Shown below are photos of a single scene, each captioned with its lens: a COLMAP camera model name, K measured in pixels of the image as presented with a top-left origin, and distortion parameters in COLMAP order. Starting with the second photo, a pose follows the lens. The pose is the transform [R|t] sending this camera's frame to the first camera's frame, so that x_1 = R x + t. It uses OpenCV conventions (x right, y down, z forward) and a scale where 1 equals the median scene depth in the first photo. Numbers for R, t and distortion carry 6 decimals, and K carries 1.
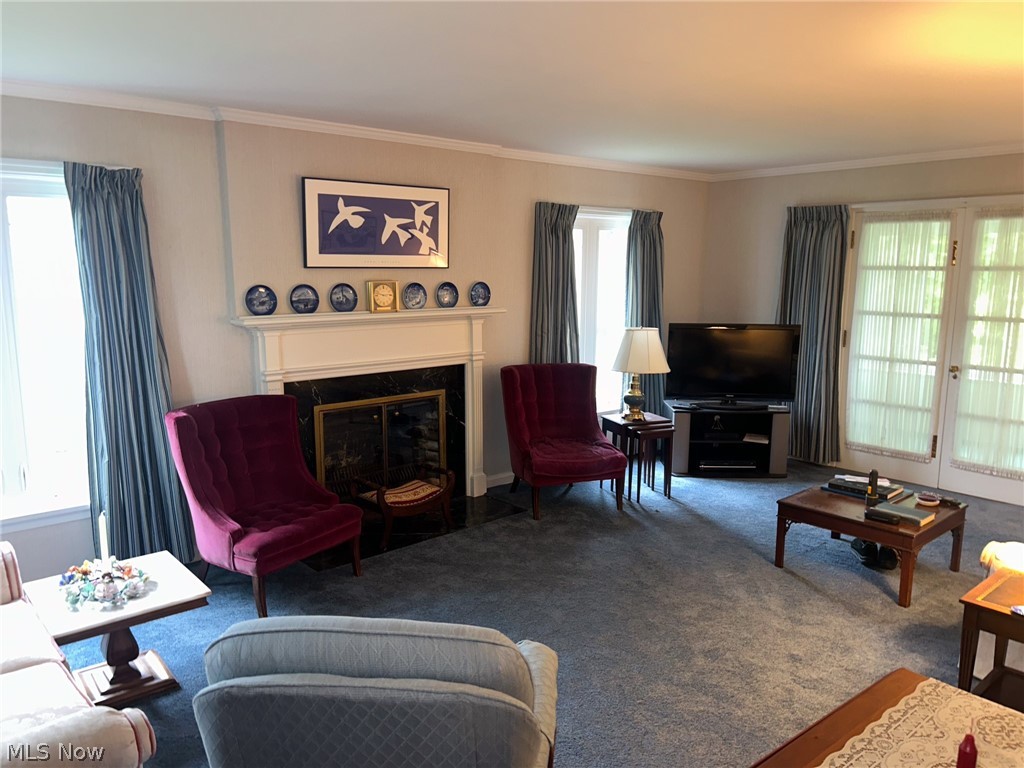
lens RADIAL K [[770.0, 0, 514.4], [0, 770.0, 387.2], [0, 0, 1]] dist [0.048311, -0.037890]
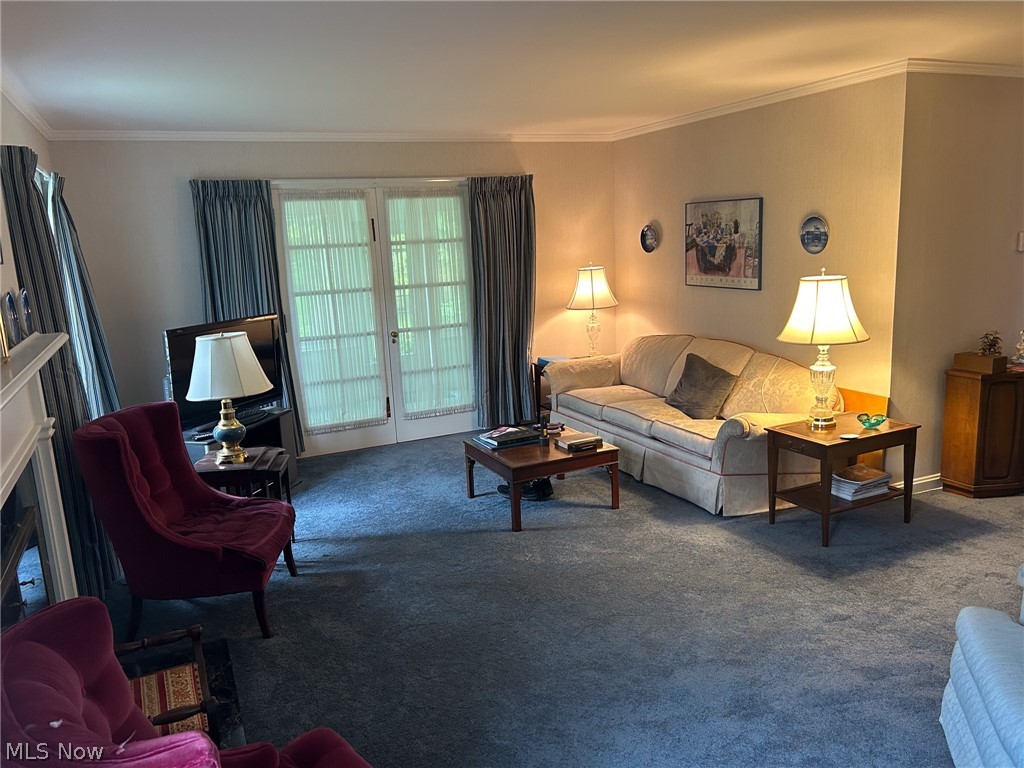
lens RADIAL K [[770.0, 0, 514.8], [0, 770.0, 389.1], [0, 0, 1]] dist [0.048311, -0.037890]
pose [[0.274302, -0.206161, 0.939285, -0.432270], [0.204224, 0.966958, 0.152594, -0.079247], [-0.939708, 0.149968, 0.307341, 0.502023]]
